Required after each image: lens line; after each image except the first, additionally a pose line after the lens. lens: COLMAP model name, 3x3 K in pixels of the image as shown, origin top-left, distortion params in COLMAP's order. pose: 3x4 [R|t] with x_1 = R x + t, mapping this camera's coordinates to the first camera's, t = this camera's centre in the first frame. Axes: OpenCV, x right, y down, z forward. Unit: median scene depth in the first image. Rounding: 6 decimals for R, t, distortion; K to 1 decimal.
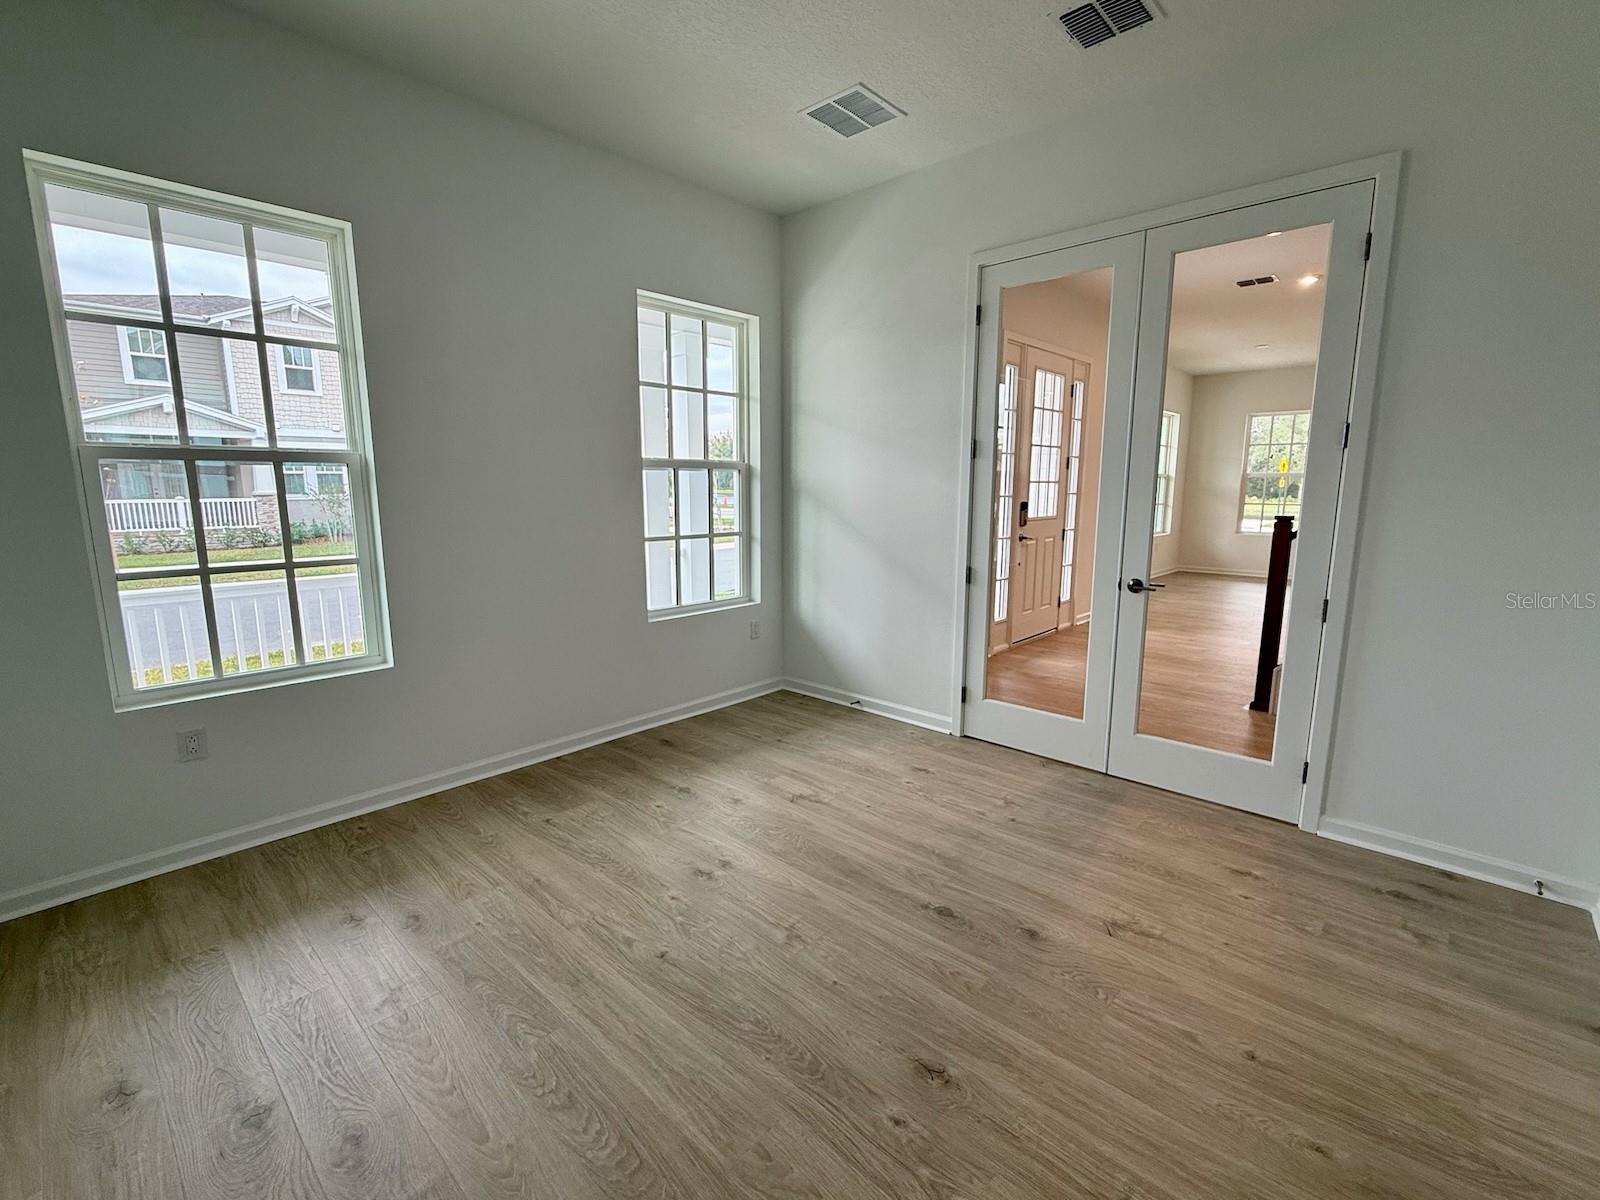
lens RADIAL K [[733.5, 0, 797.1], [0, 733.5, 582.0], [0, 0, 1]] dist [-0.001135, -0.001150]
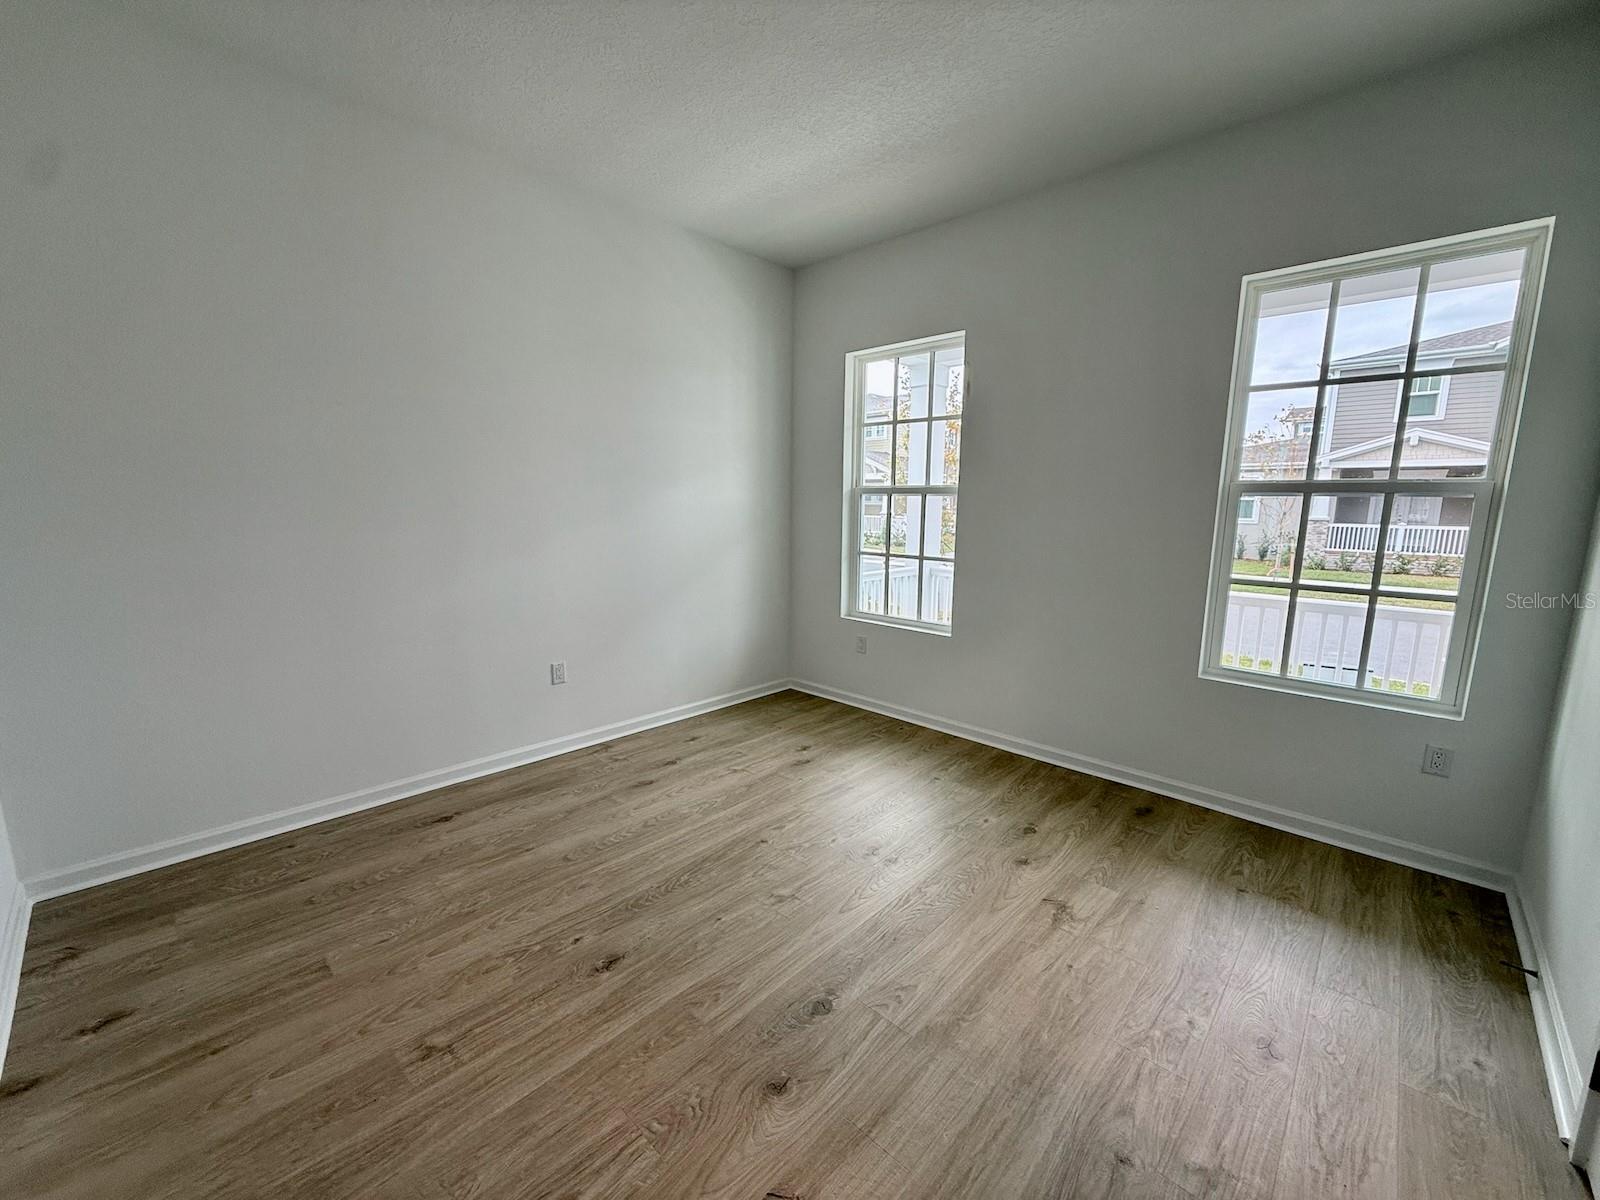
lens RADIAL K [[636.6, 0, 800.0], [0, 636.6, 600.0], [0, 0, 1]] dist [-0.006387, 0.000322]
pose [[-0.015778, 0.151982, -0.988257, 0.783155], [-0.145693, 0.977482, 0.152651, -0.119064], [0.989204, 0.146391, 0.006720, 0.808796]]
